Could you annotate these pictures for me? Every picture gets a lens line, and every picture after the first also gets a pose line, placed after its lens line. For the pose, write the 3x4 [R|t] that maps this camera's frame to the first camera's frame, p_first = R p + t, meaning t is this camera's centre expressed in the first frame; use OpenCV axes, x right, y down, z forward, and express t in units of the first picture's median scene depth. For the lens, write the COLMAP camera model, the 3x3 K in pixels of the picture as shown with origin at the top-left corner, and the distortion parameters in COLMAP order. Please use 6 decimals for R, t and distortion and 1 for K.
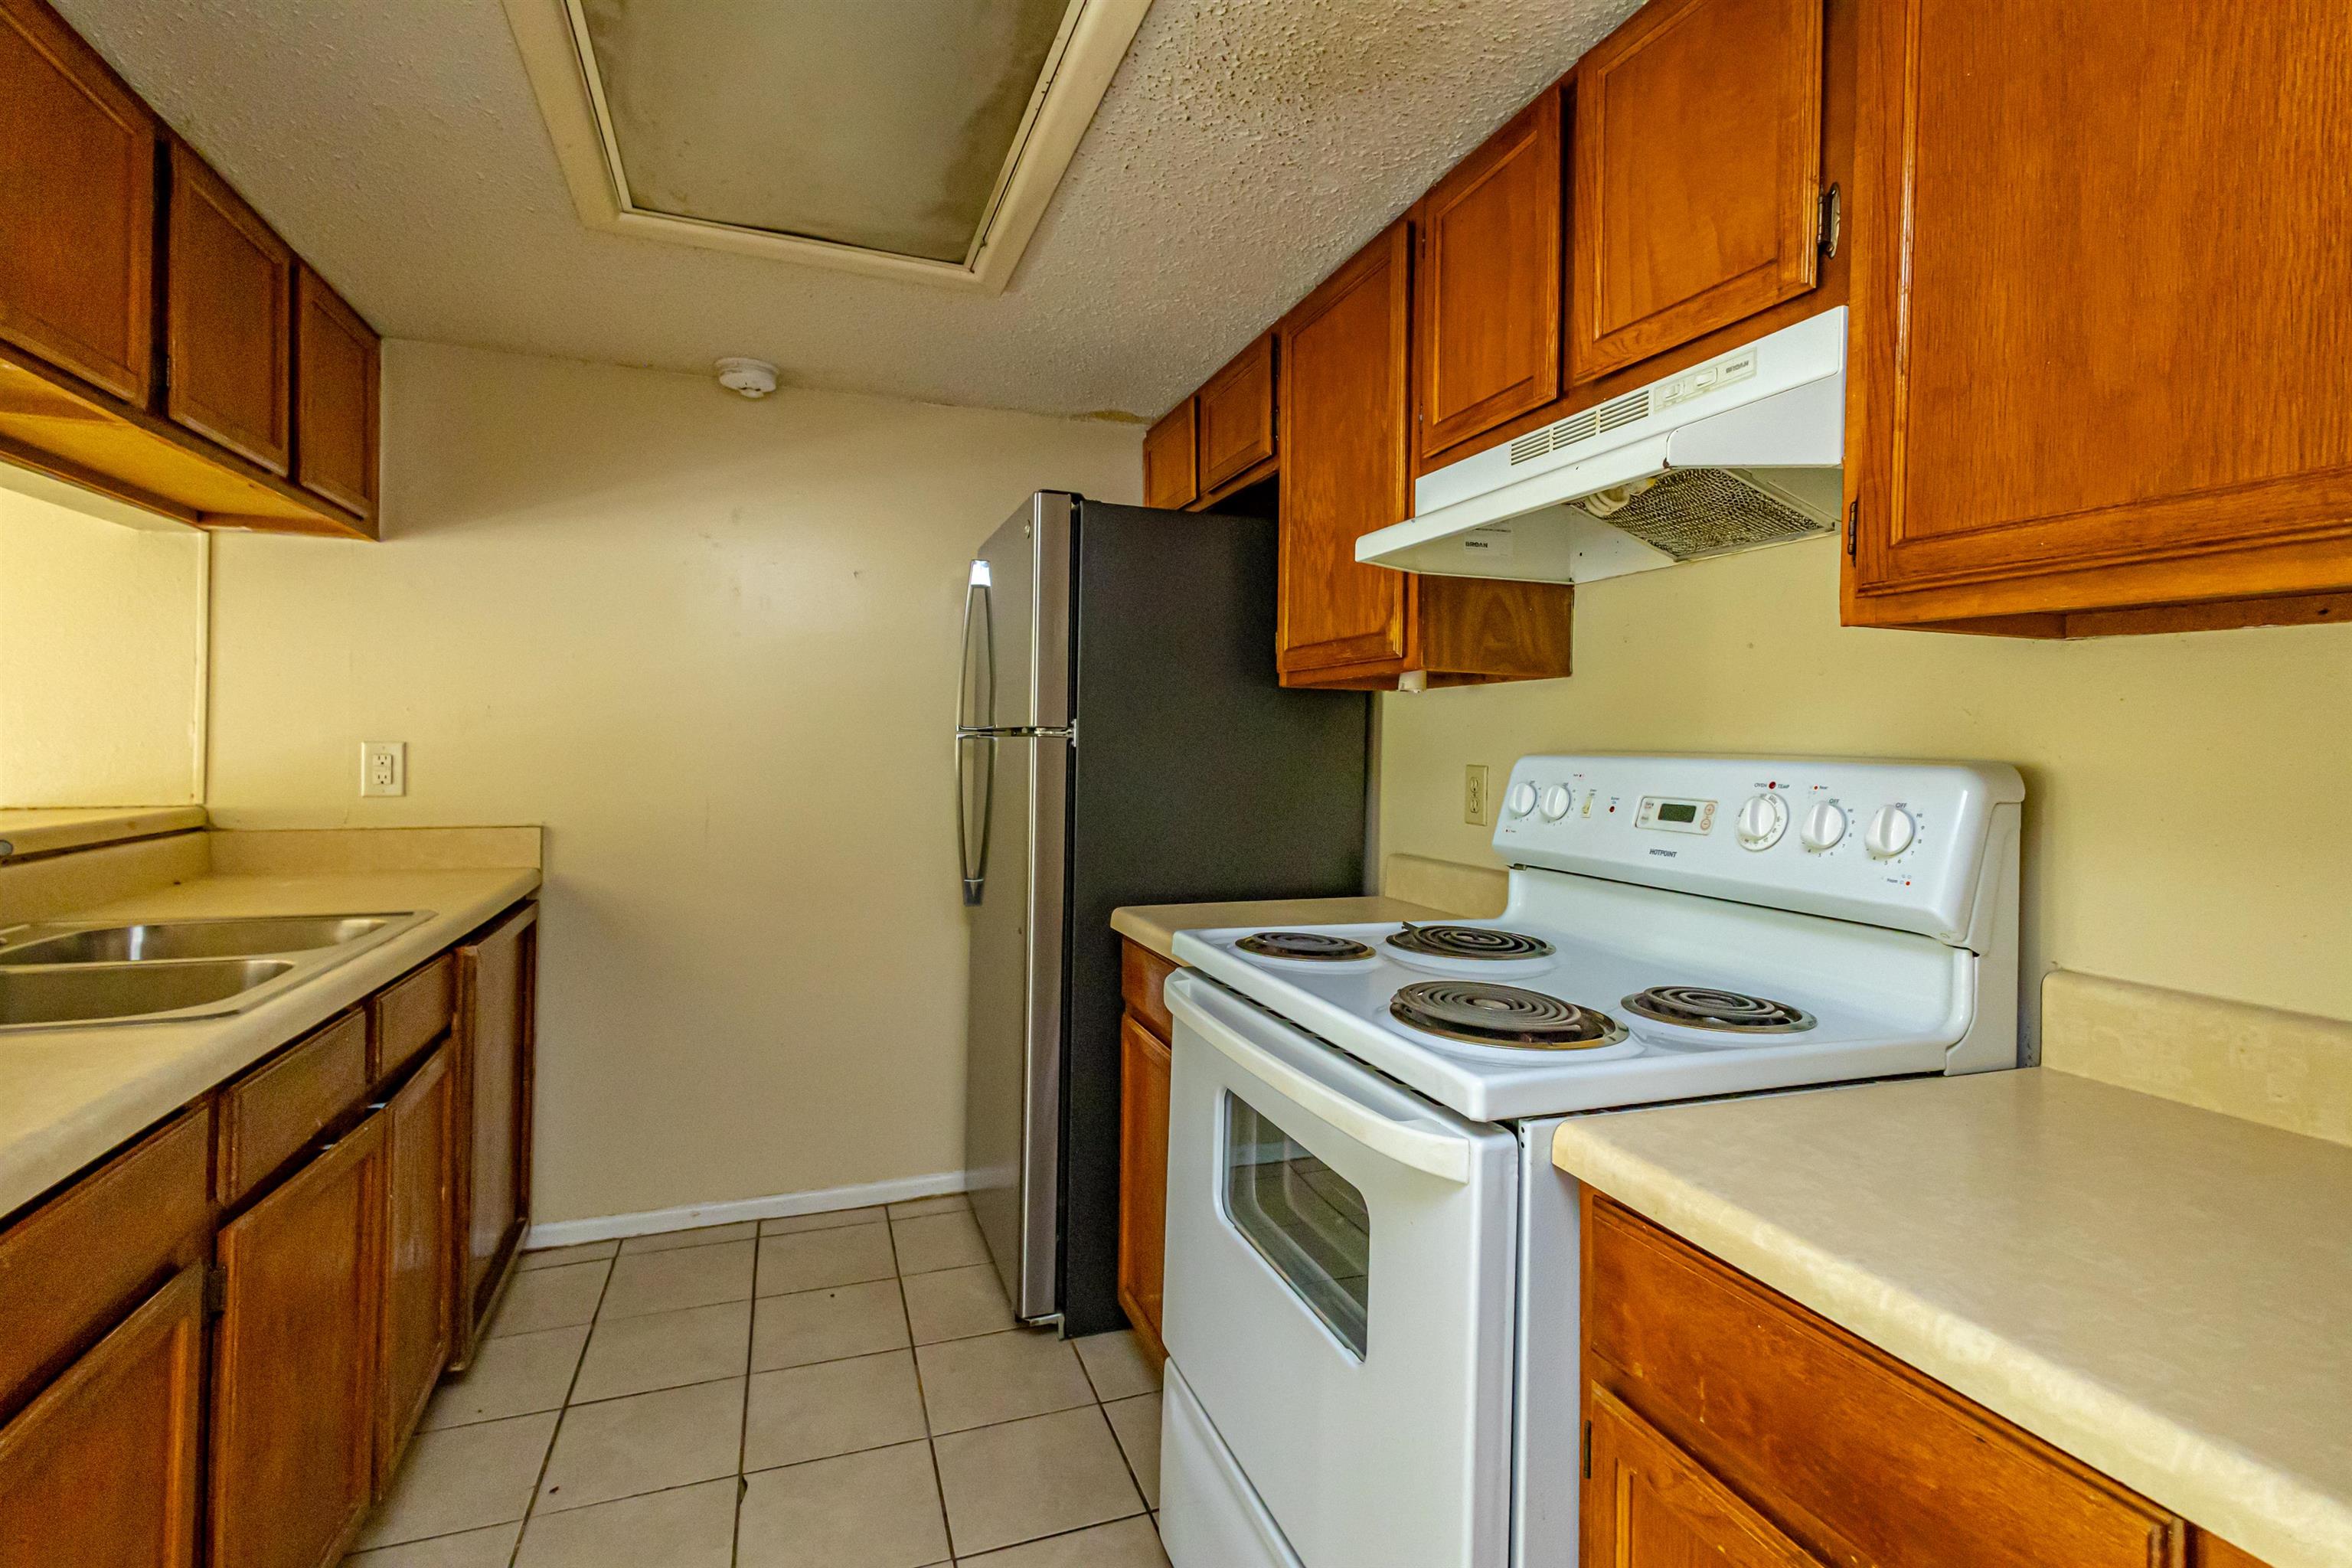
lens RADIAL K [[1087.6, 0, 1177.6], [0, 1087.6, 778.0], [0, 0, 1]] dist [0.007158, 0.000200]
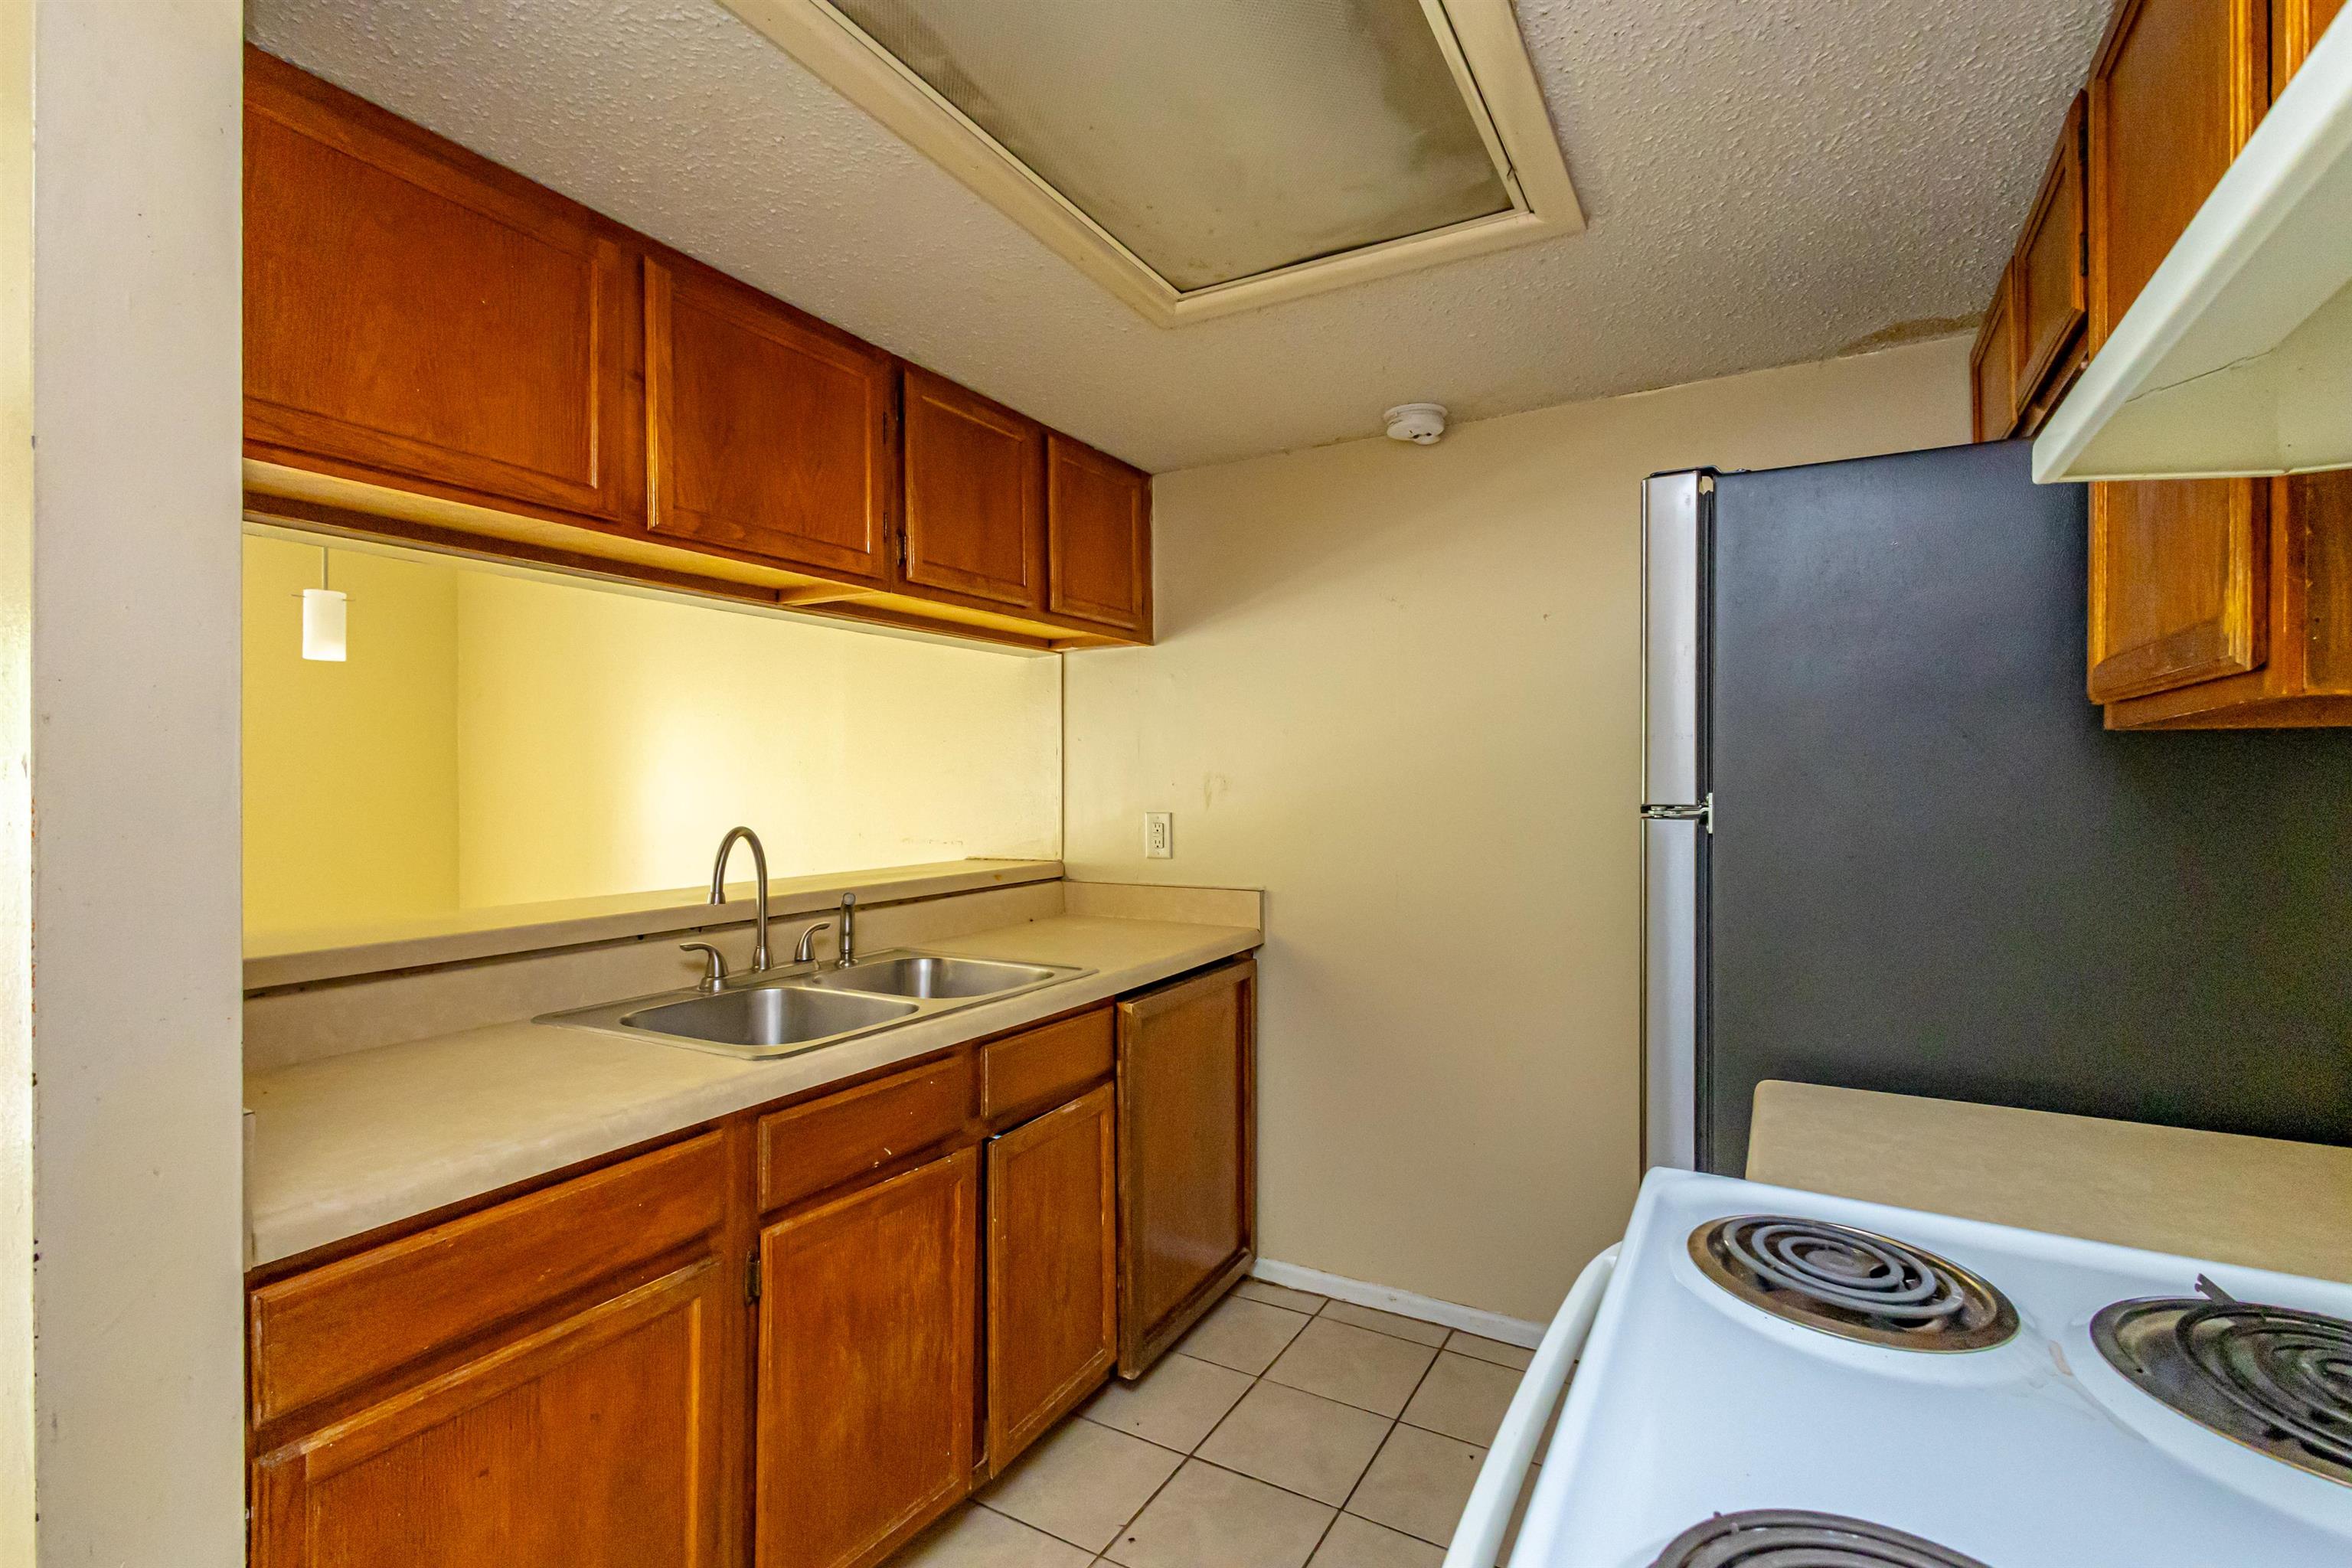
lens RADIAL K [[1062.6, 0, 1183.5], [0, 1062.6, 803.0], [0, 0, 1]] dist [0.003690, -0.000056]
pose [[0.650748, 0.001211, -0.759293, 0.194040], [-0.011402, 0.999902, -0.008177, -0.038259], [0.759209, 0.013978, 0.650697, 0.300125]]
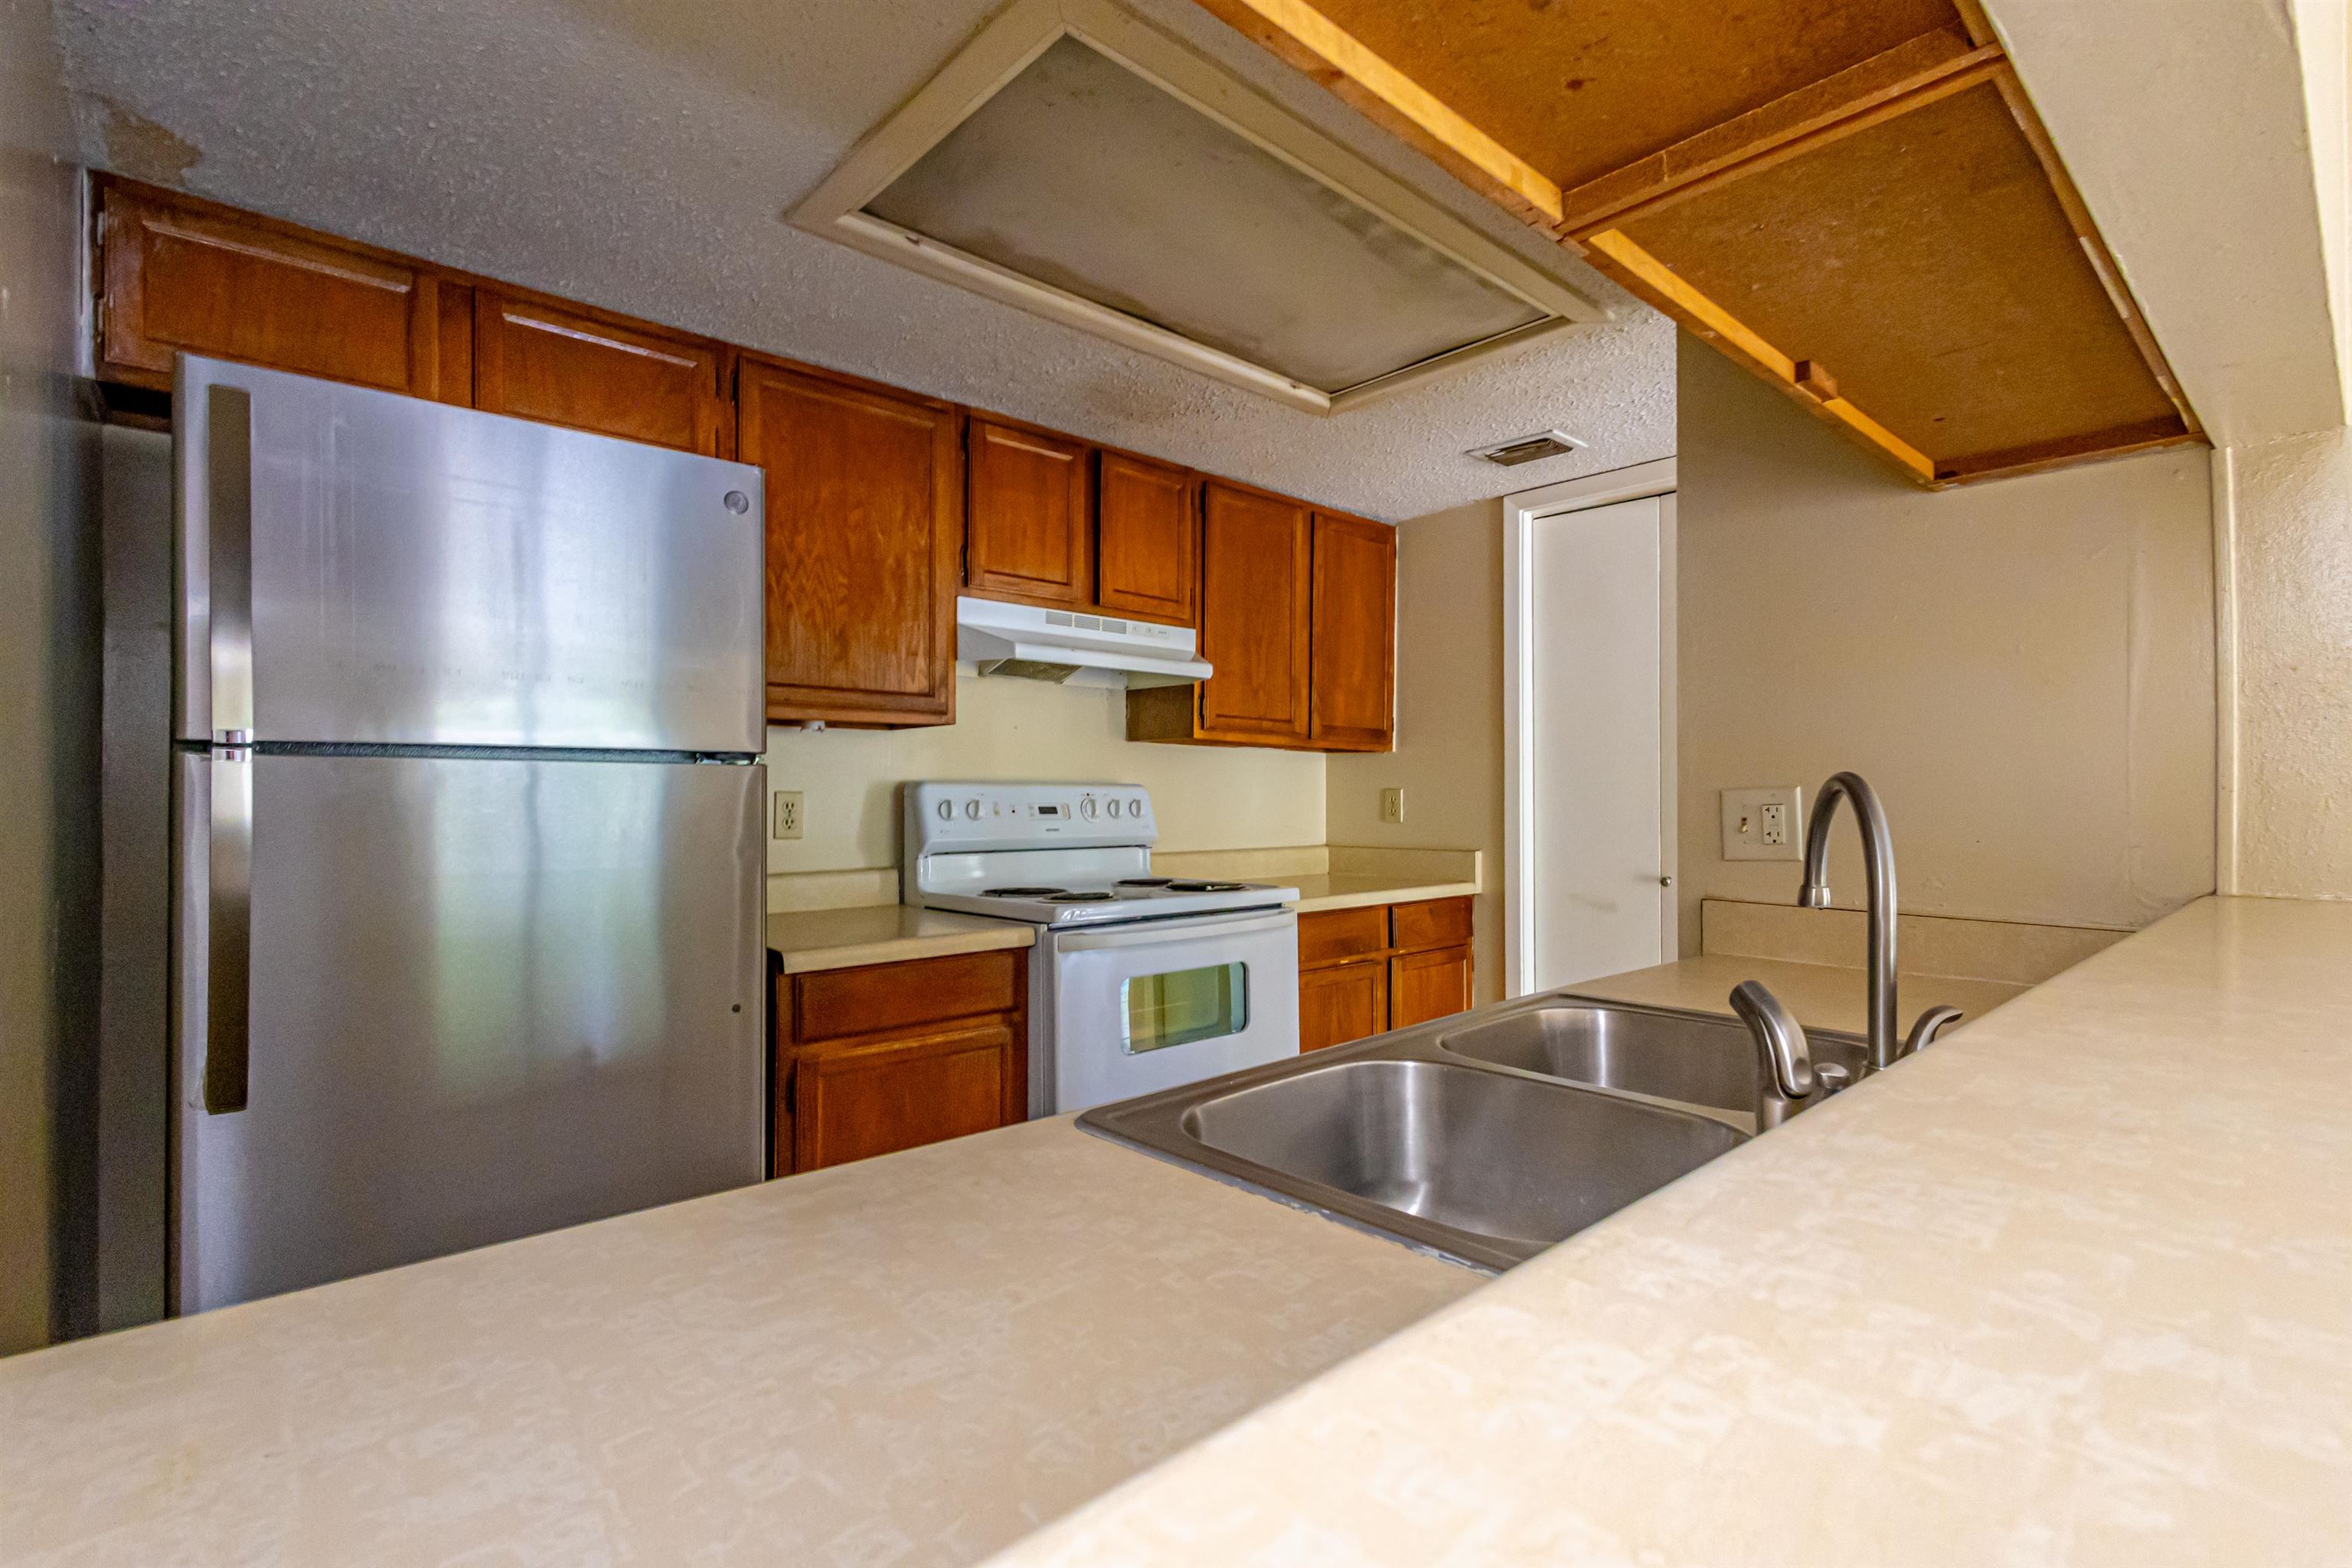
lens RADIAL K [[1087.6, 0, 1177.6], [0, 1087.6, 778.0], [0, 0, 1]] dist [0.007158, 0.000200]
pose [[-0.373286, -0.003436, 0.927710, -0.950149], [0.023241, 0.999645, 0.013053, -0.030970], [-0.927425, 0.026433, -0.373074, 0.966381]]
